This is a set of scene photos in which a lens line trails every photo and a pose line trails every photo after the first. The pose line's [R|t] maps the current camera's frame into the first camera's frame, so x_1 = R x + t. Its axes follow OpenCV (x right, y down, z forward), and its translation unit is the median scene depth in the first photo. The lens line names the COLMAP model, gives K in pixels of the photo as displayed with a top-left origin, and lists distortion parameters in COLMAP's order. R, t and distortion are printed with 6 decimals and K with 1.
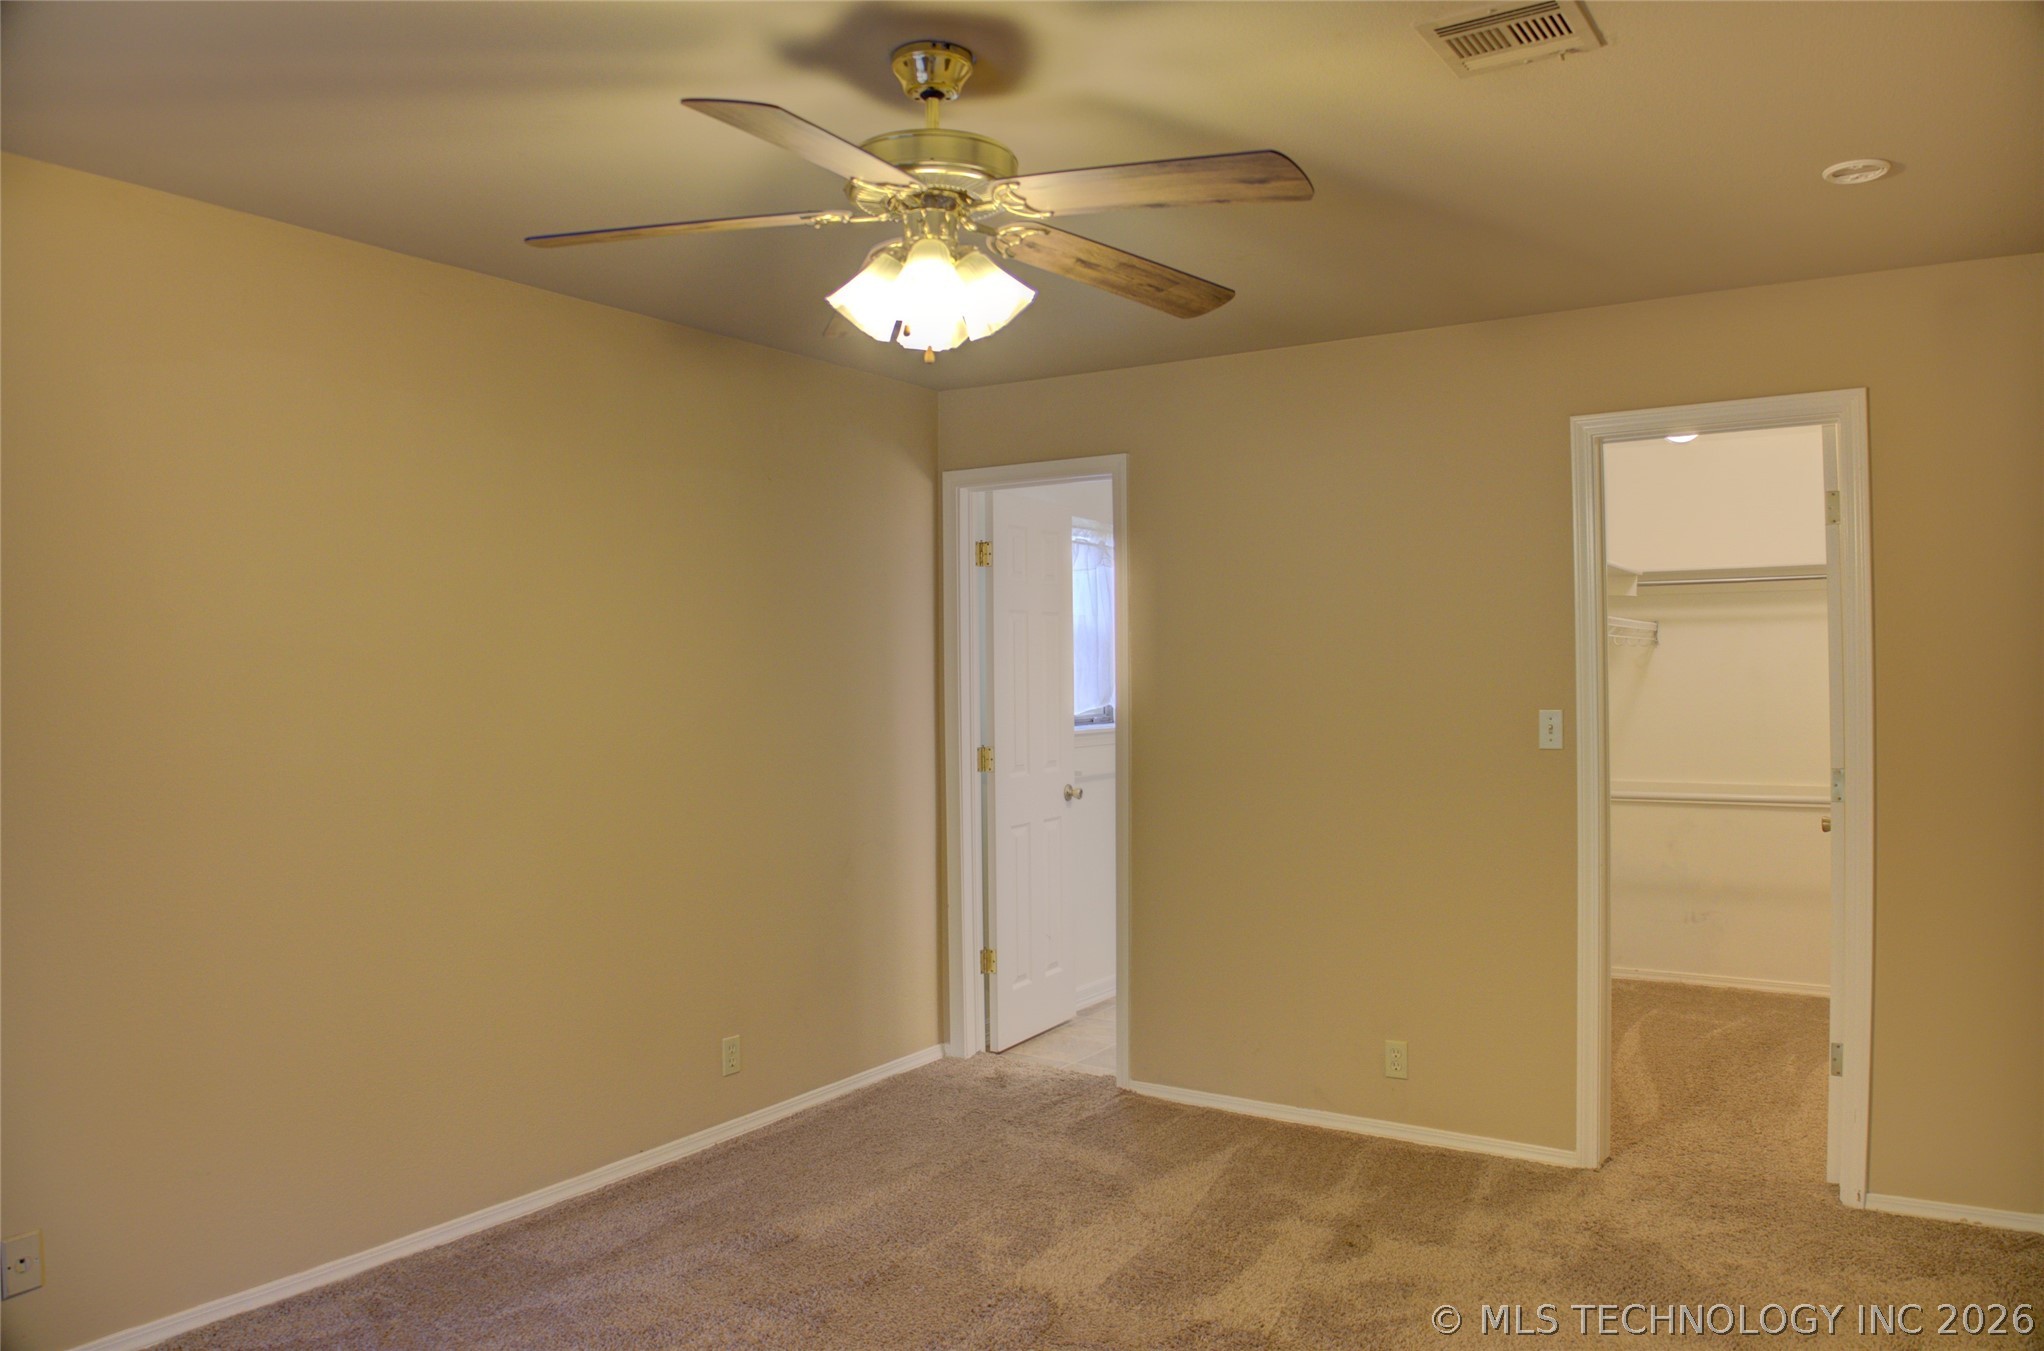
lens RADIAL K [[1405.1, 0, 1009.2], [0, 1405.1, 669.9], [0, 0, 1]] dist [-0.136063, 0.058089]
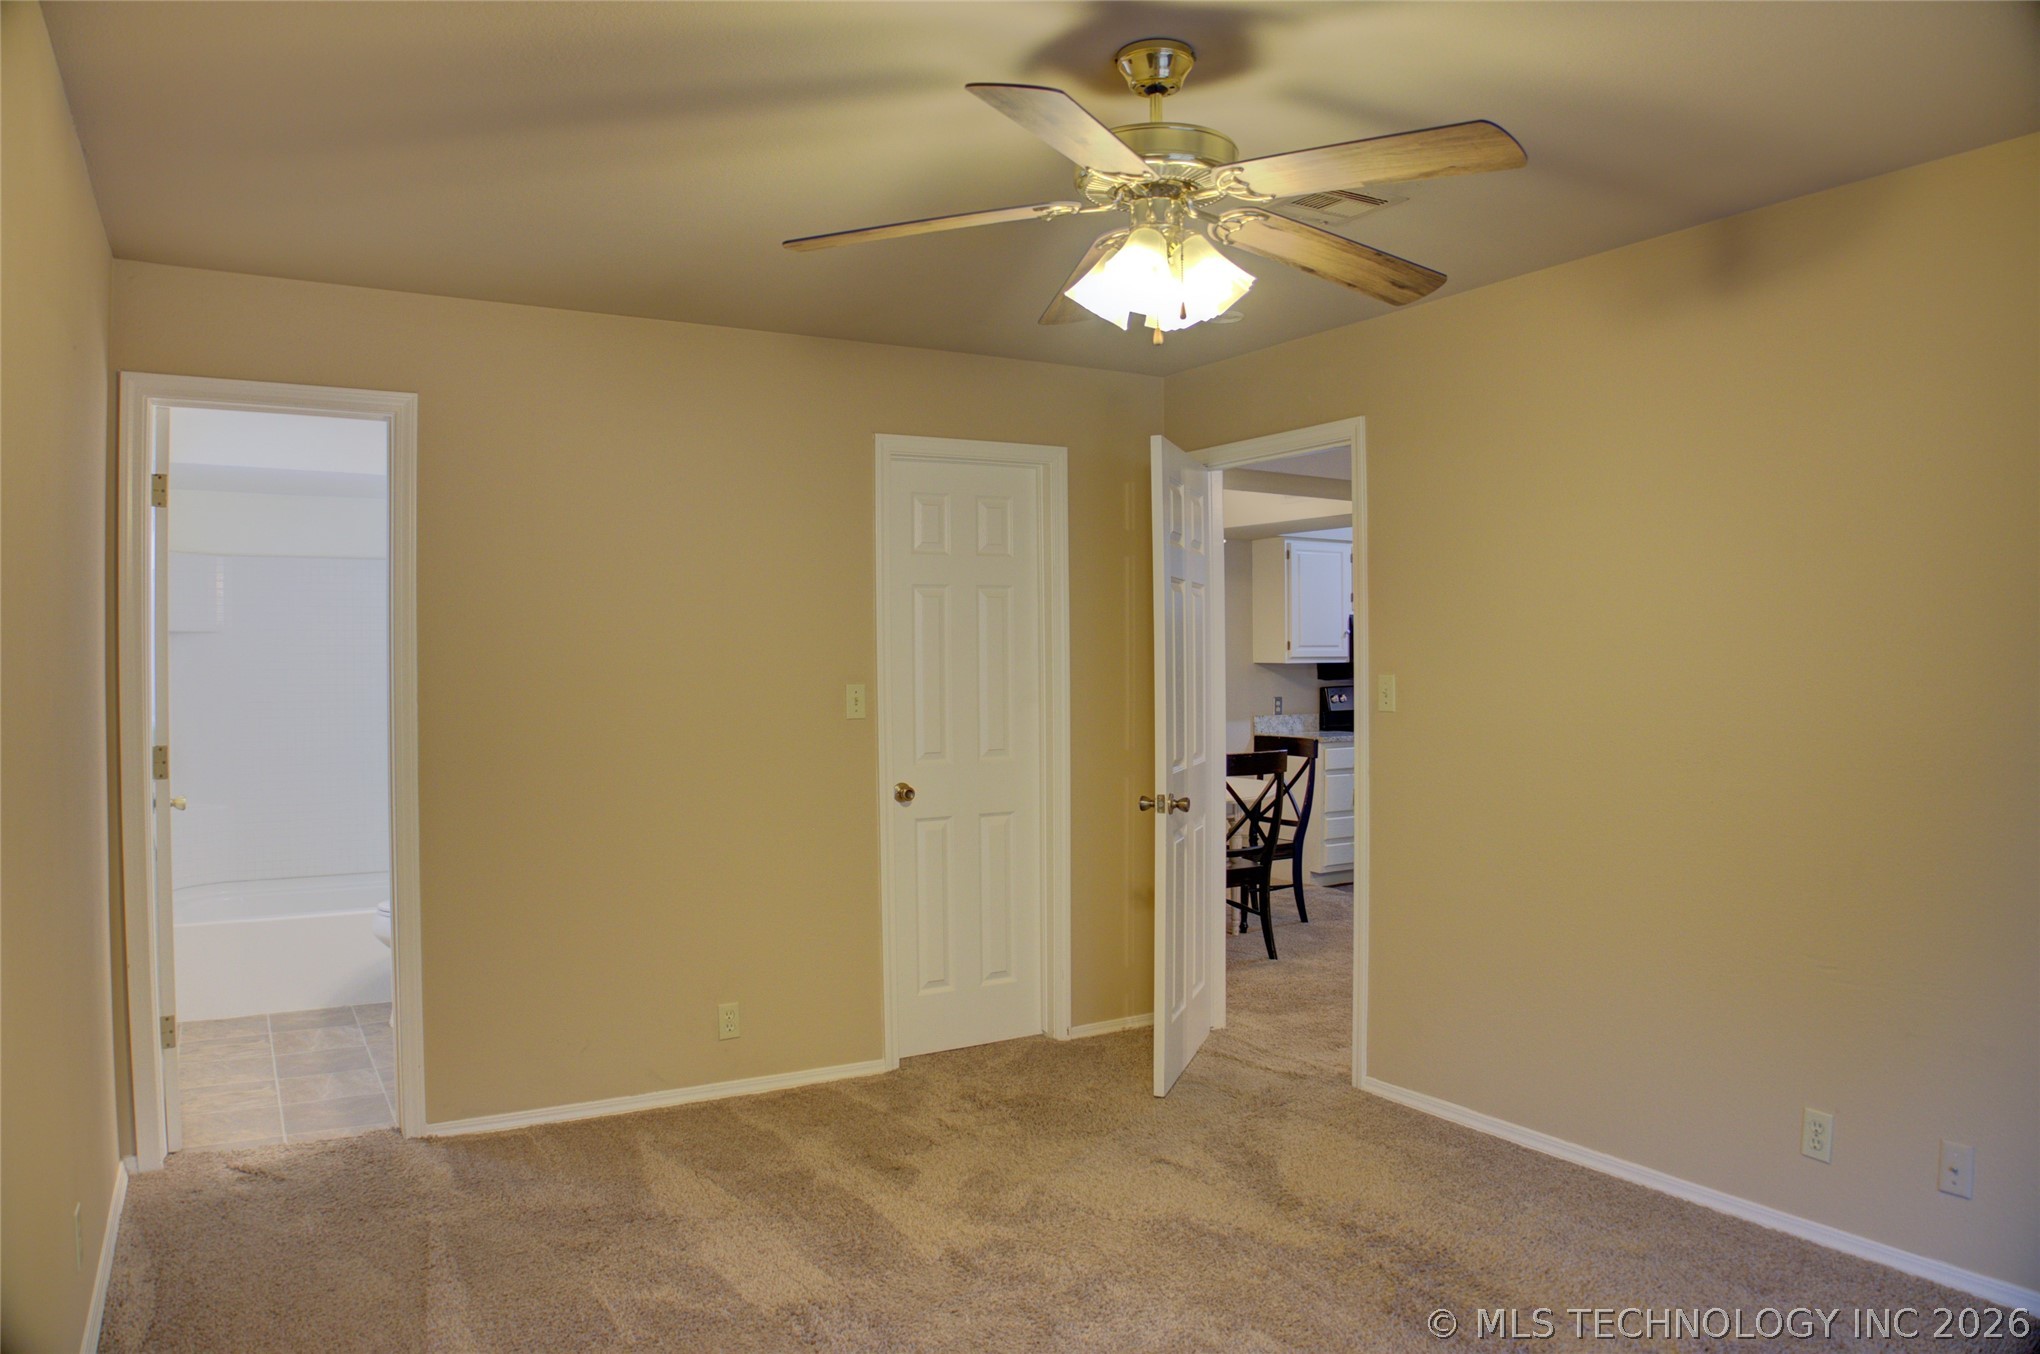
lens RADIAL K [[1402.4, 0, 1005.7], [0, 1402.4, 667.9], [0, 0, 1]] dist [-0.136063, 0.058089]
pose [[0.430828, -0.001780, 0.902432, -0.612883], [-0.003363, 0.999988, 0.003578, 0.010325], [-0.902428, -0.004576, 0.430817, 0.378704]]
